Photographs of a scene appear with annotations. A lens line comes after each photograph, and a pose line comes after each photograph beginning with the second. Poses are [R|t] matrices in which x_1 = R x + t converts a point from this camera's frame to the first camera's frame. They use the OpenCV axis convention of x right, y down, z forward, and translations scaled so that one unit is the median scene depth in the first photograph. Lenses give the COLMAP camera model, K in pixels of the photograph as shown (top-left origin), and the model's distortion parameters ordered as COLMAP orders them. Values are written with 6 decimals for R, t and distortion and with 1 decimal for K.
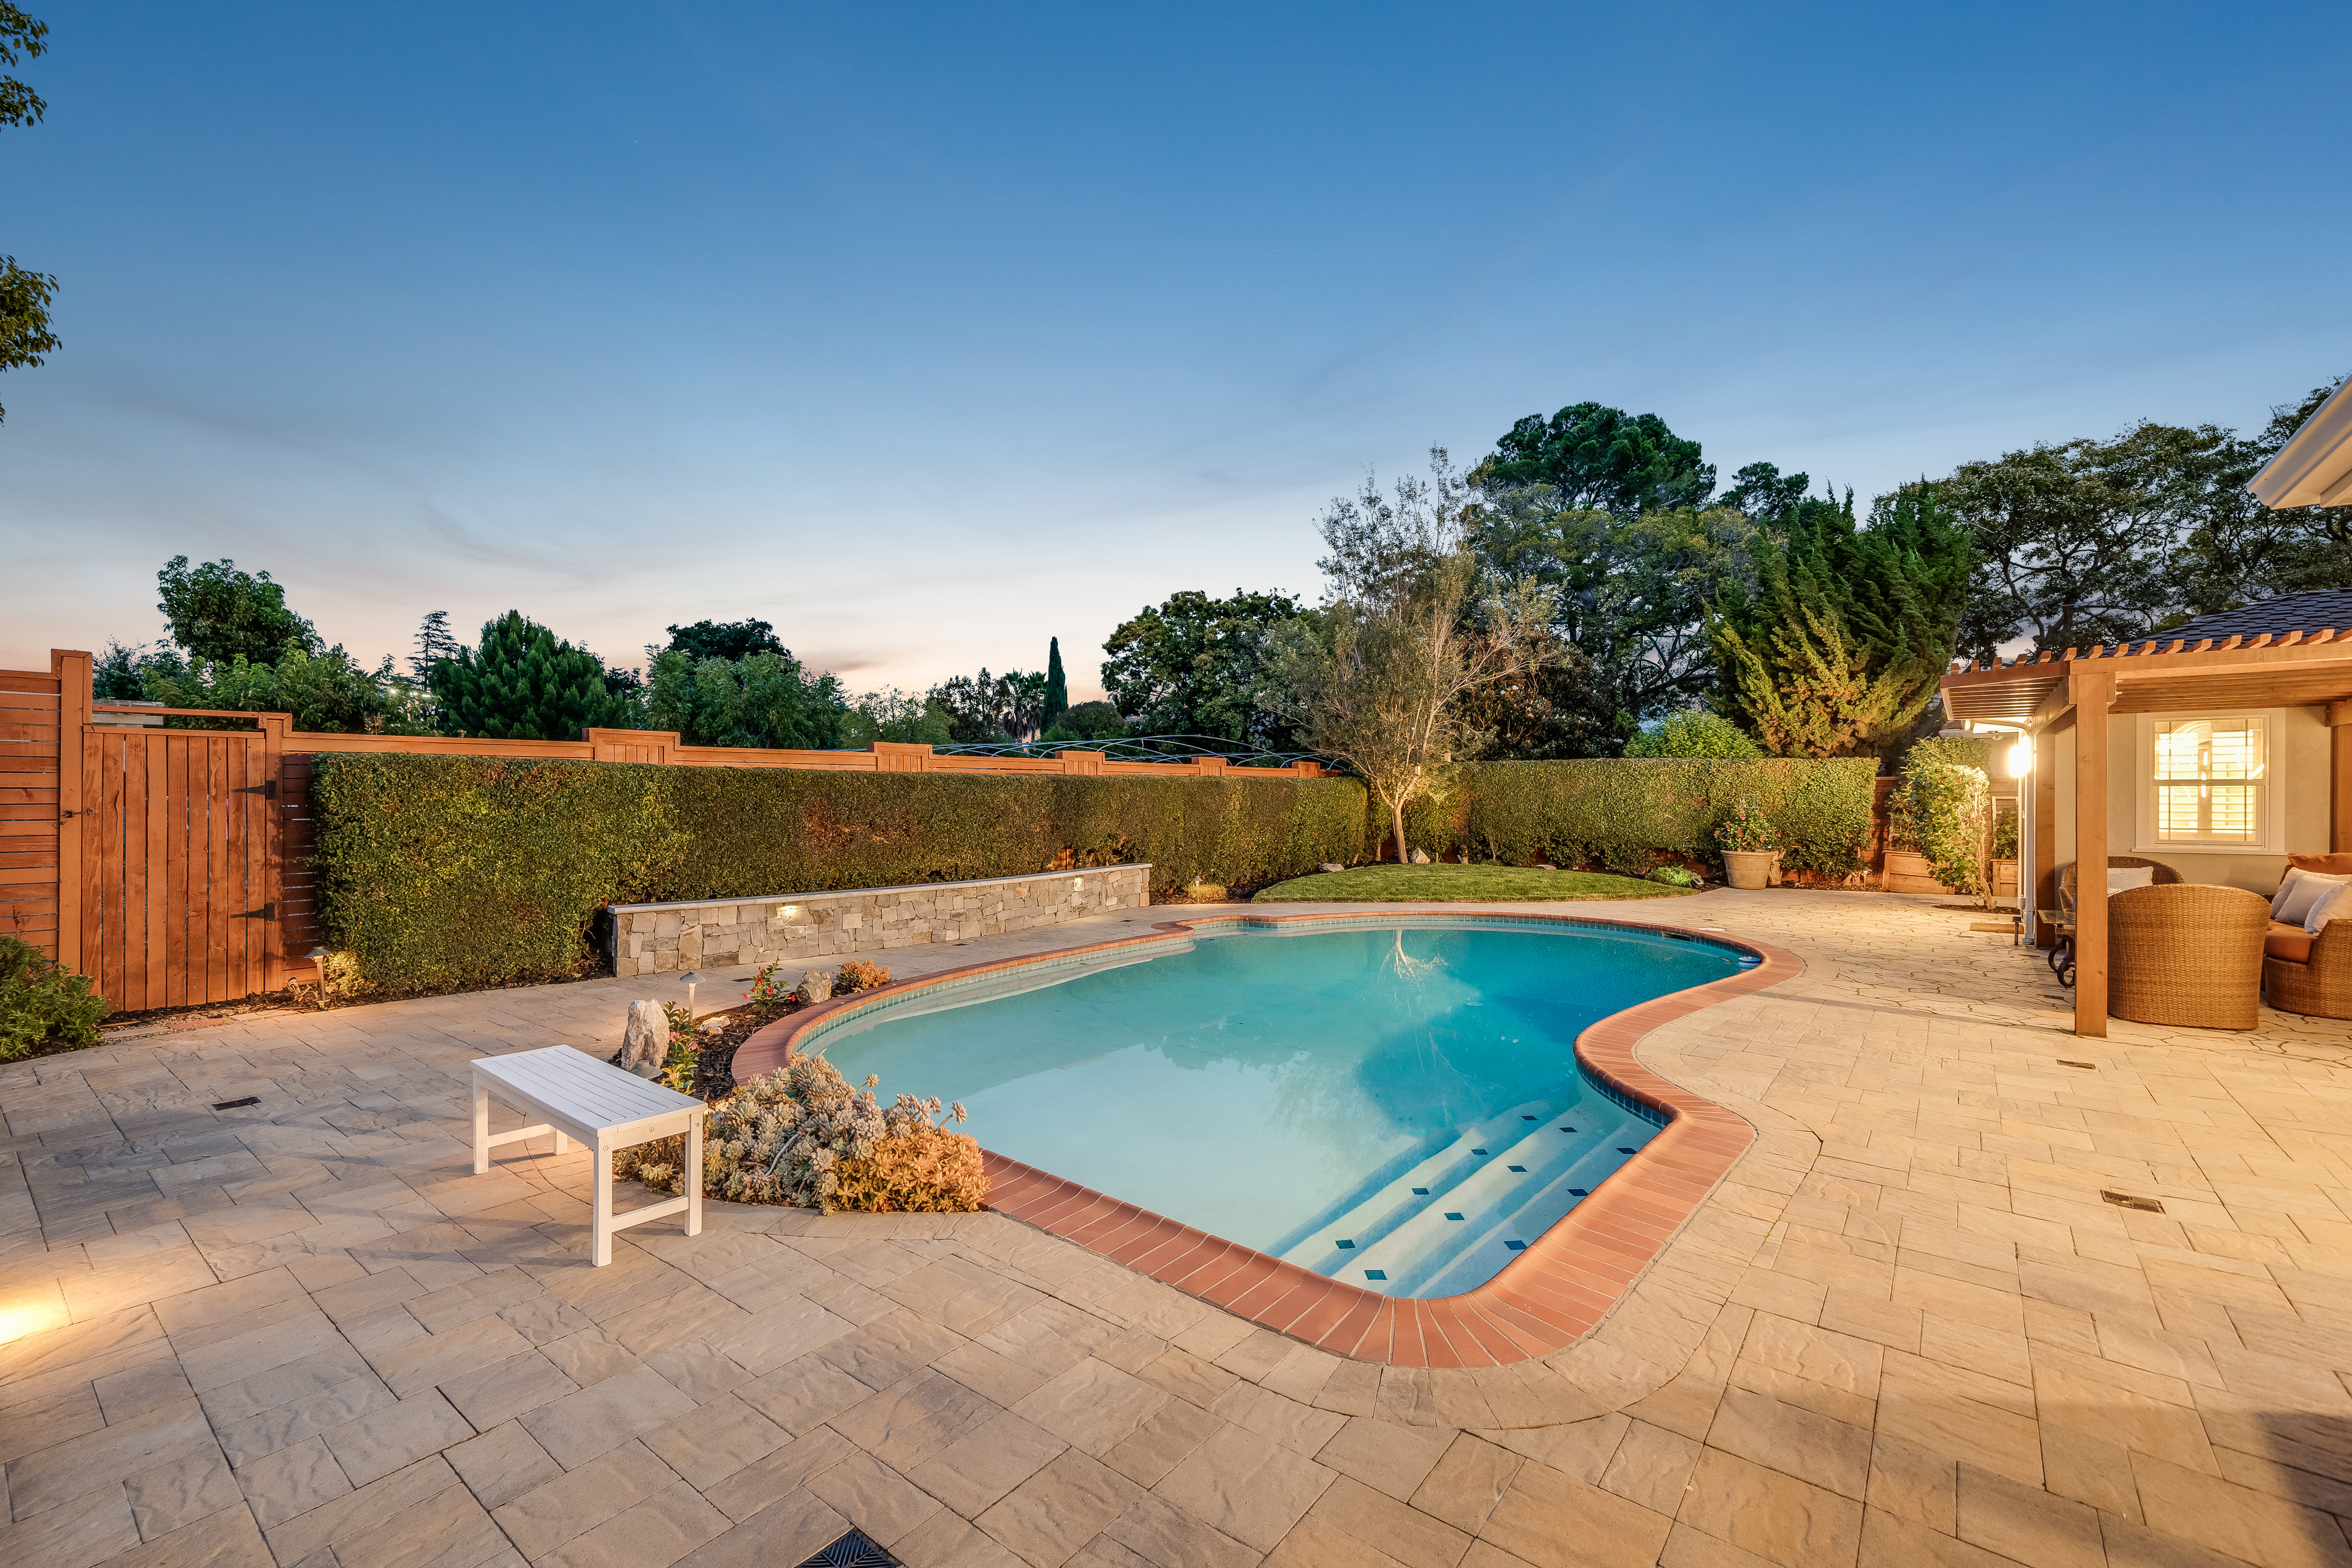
lens RADIAL K [[987.7, 0, 1180.7], [0, 987.7, 791.7], [0, 0, 1]] dist [0.001139, 0.000475]
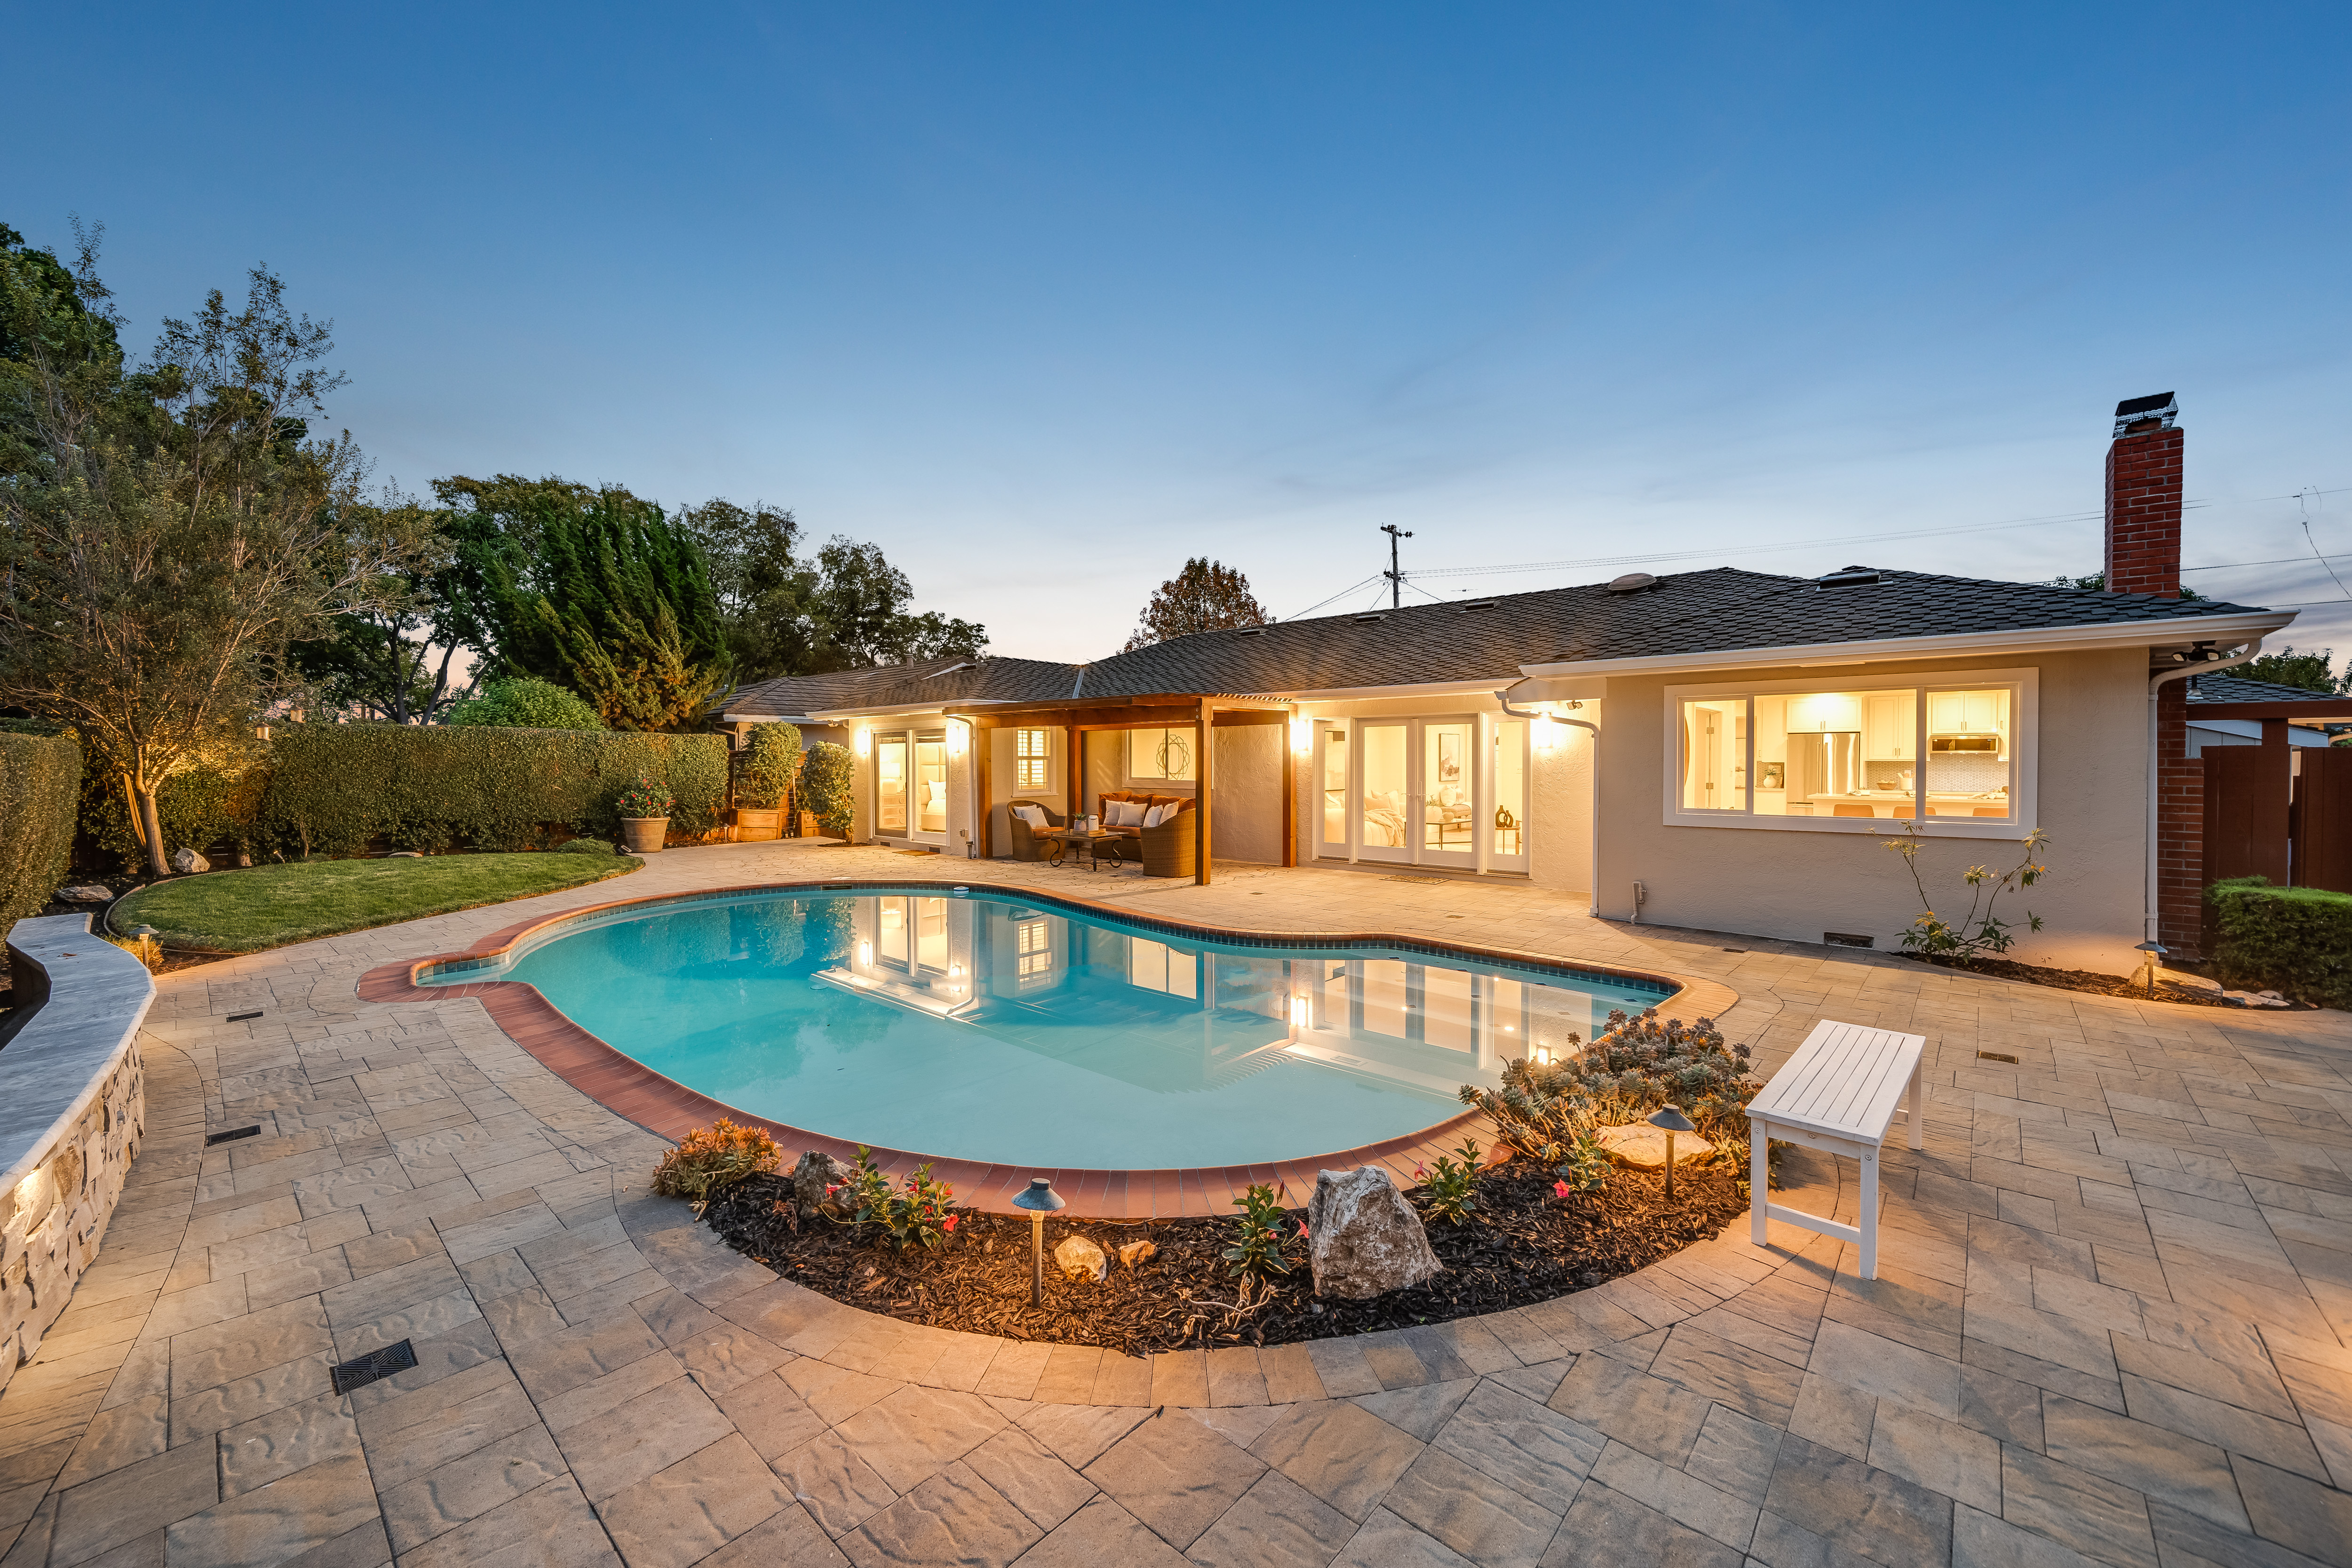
lens RADIAL K [[910.4, 0, 1124.2], [0, 910.4, 774.2], [0, 0, 1]] dist [-0.006891, -0.000105]
pose [[0.100133, -0.016120, 0.994844, -0.637381], [-0.000148, 0.999869, 0.016216, -0.006199], [-0.994974, -0.001771, 0.100117, 0.658372]]
